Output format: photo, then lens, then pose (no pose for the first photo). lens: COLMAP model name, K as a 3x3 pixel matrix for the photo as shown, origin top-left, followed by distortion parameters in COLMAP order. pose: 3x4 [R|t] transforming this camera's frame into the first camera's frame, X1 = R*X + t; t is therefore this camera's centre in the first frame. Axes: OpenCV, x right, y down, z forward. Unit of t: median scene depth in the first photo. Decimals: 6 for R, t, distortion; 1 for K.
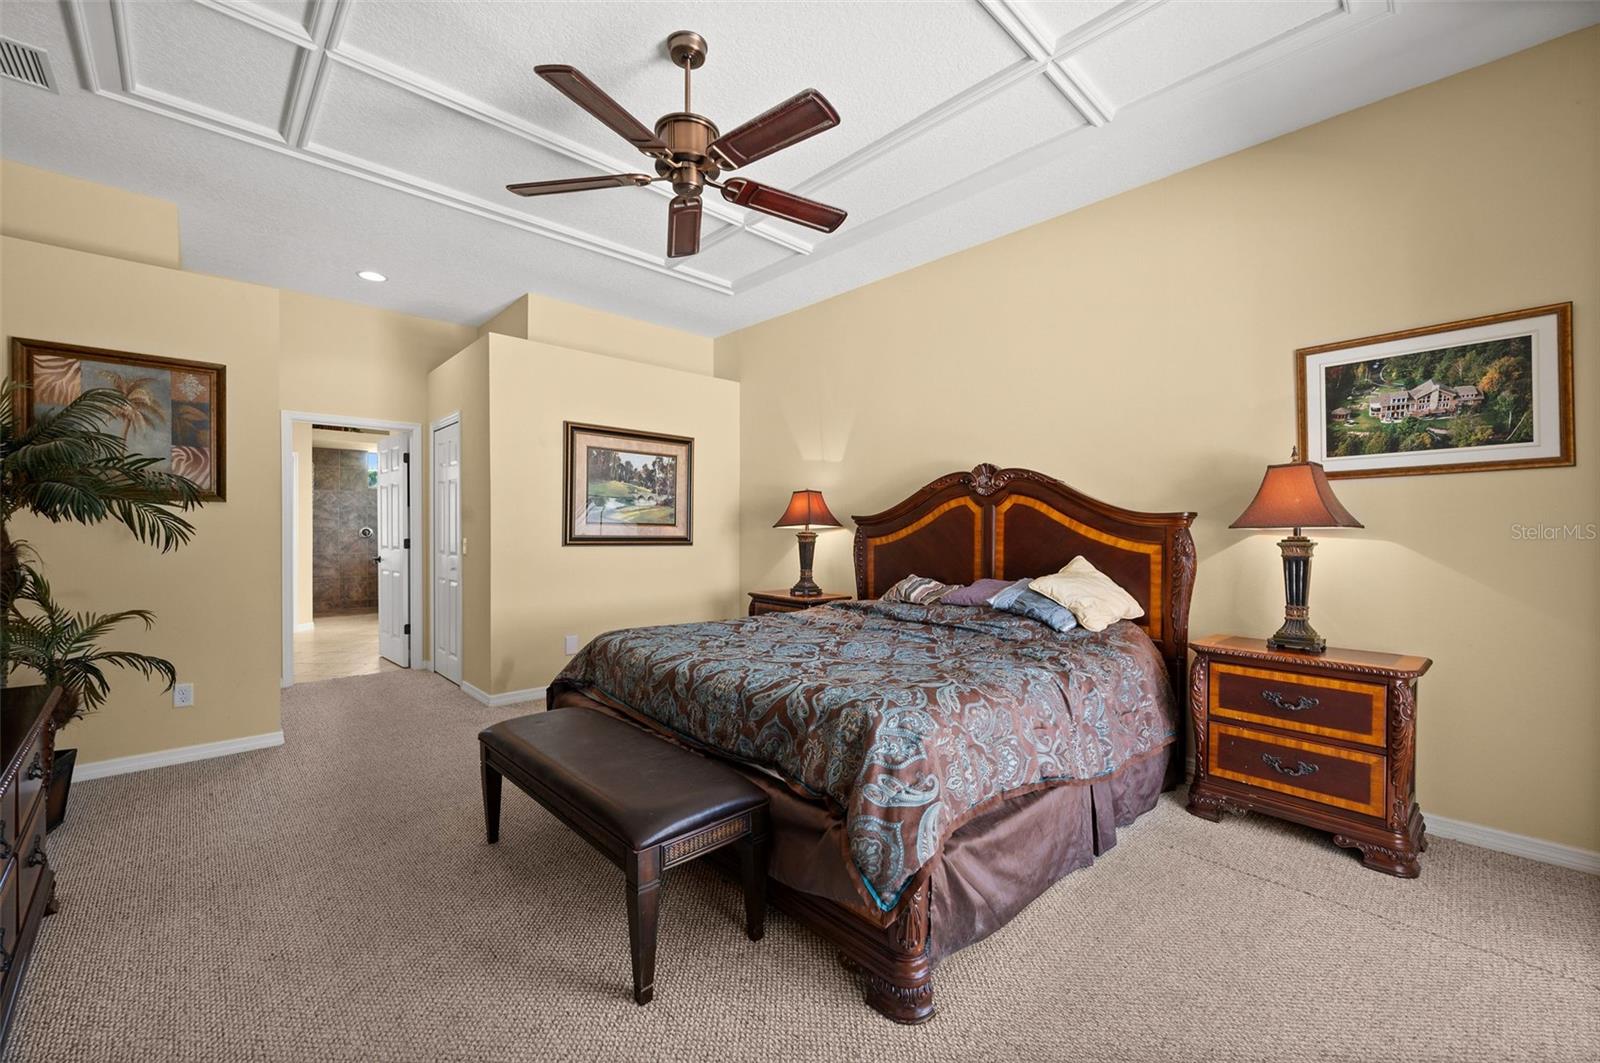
lens RADIAL K [[637.7, 0, 795.5], [0, 637.7, 542.3], [0, 0, 1]] dist [-0.006260, 0.000011]
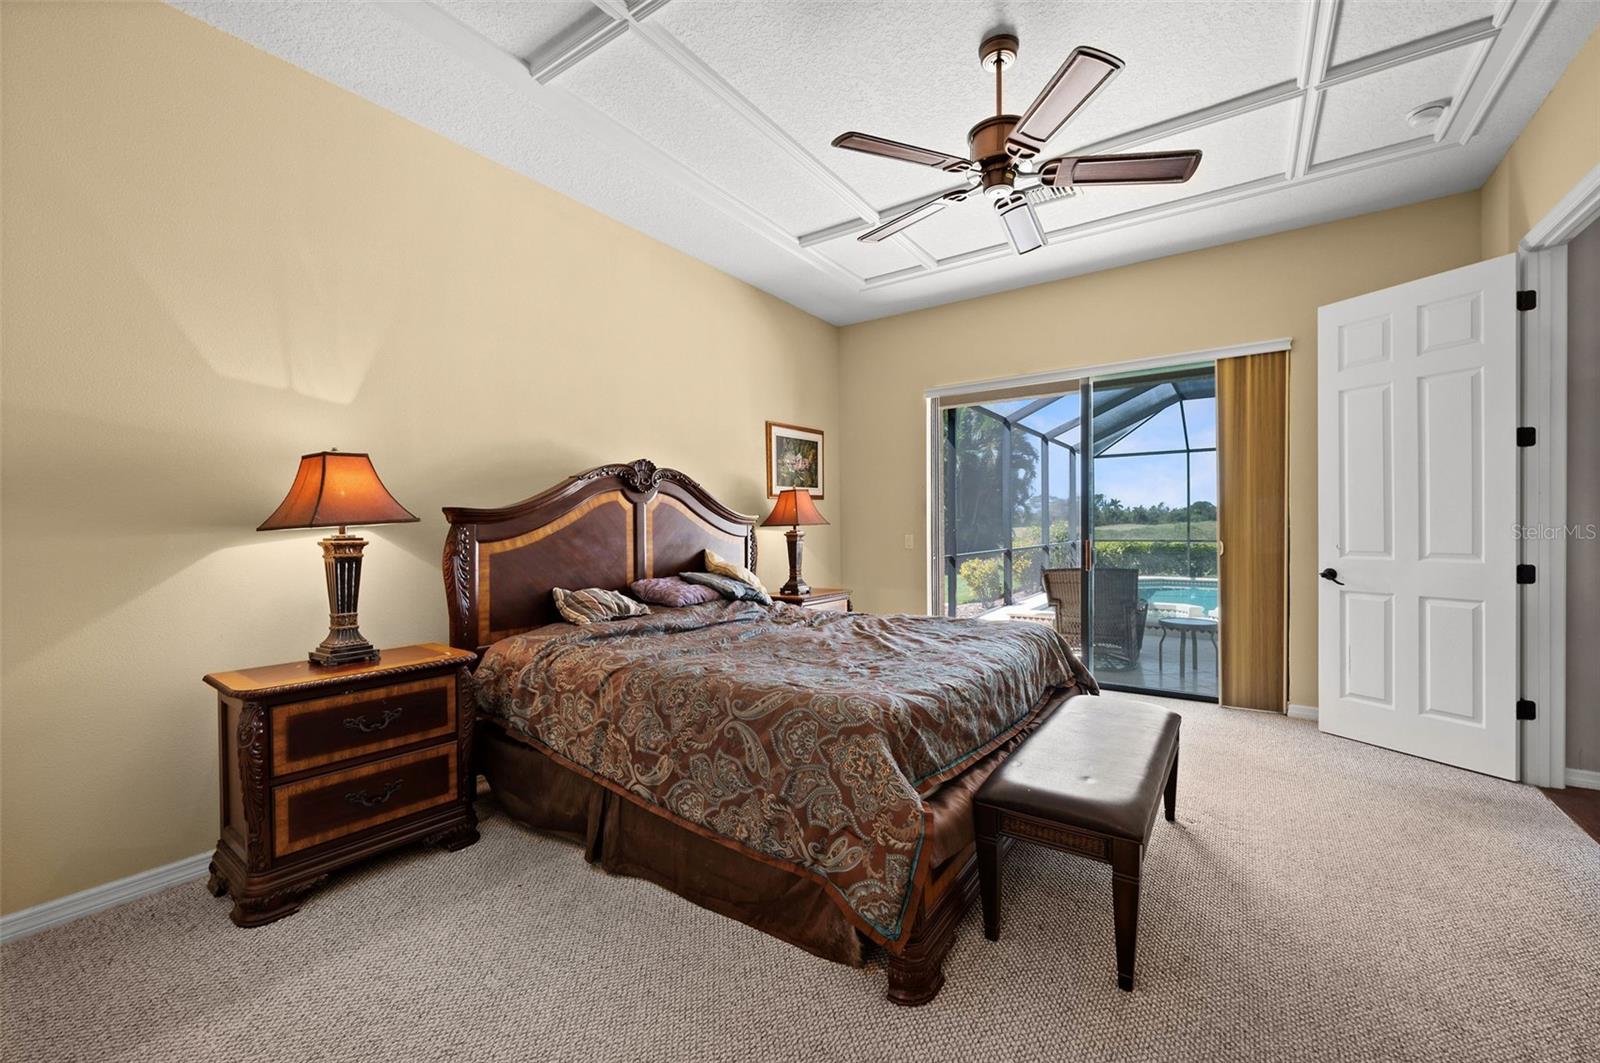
lens RADIAL K [[648.1, 0, 797.7], [0, 648.1, 536.7], [0, 0, 1]] dist [-0.001718, -0.000111]
pose [[-0.207322, -0.017093, 0.978123, -0.682846], [0.027356, 0.999355, 0.023262, -0.022143], [-0.977890, 0.031580, -0.206721, 0.938392]]
